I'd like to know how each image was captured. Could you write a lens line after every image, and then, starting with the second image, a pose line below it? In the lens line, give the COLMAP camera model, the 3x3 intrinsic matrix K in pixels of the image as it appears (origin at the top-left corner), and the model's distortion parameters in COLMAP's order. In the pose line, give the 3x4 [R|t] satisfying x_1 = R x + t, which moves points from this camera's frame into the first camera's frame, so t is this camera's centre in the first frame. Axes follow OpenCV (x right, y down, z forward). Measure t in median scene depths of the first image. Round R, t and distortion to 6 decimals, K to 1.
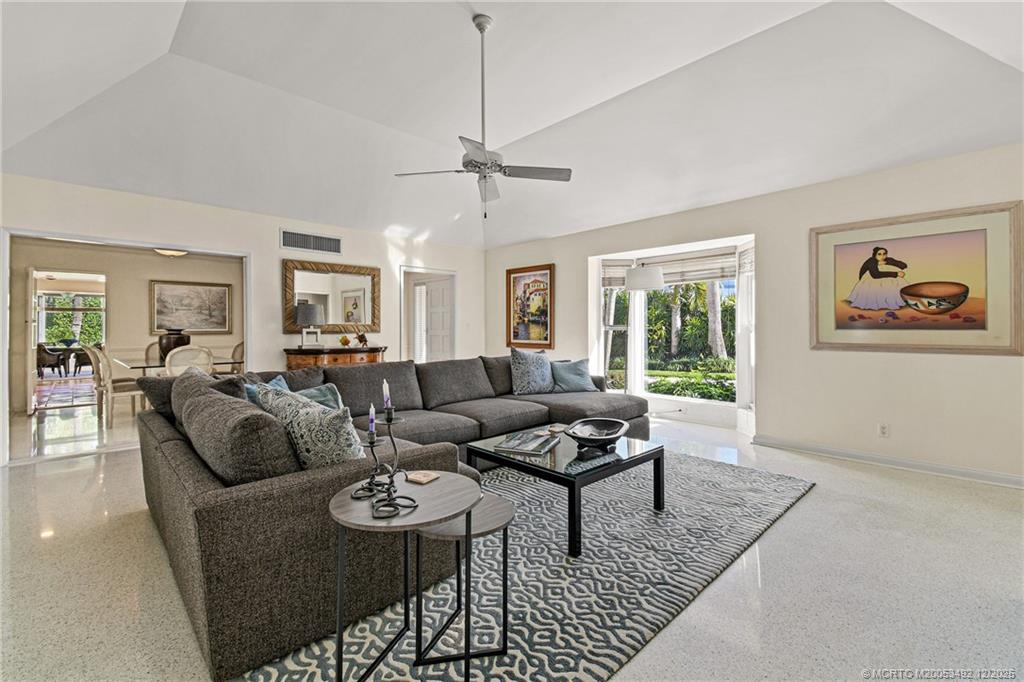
lens RADIAL K [[451.1, 0, 517.9], [0, 451.1, 336.0], [0, 0, 1]] dist [0.011770, -0.000183]
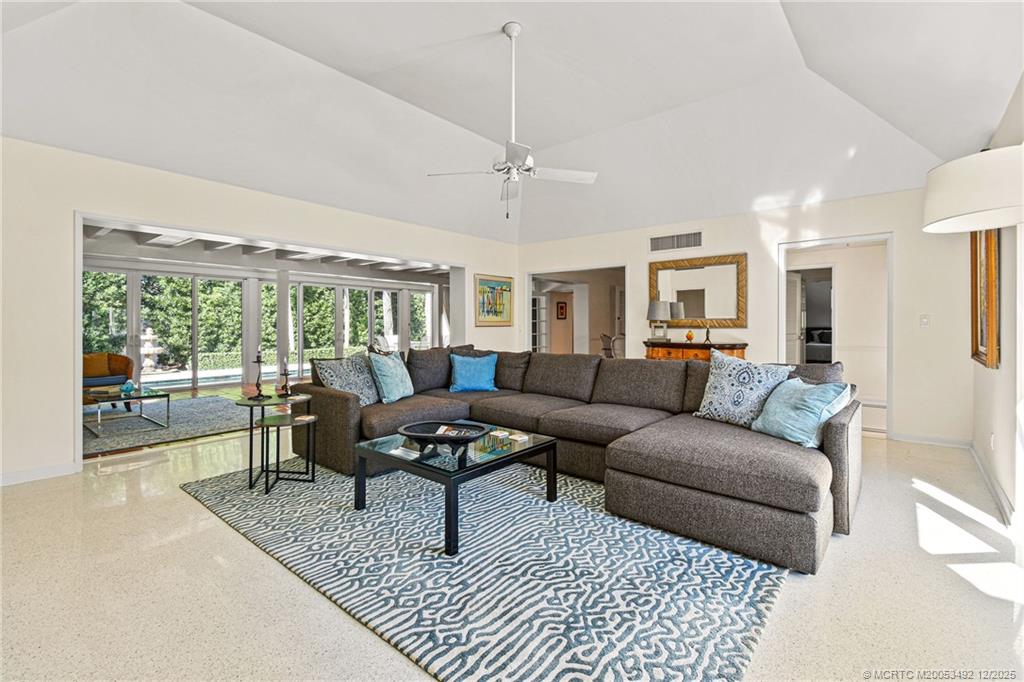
lens RADIAL K [[451.1, 0, 514.6], [0, 451.1, 330.3], [0, 0, 1]] dist [0.011770, -0.000183]
pose [[0.099621, 0.009289, -0.994982, 0.577100], [-0.013516, 0.999877, 0.007982, -0.004021], [0.994934, 0.012653, 0.099734, 0.542541]]
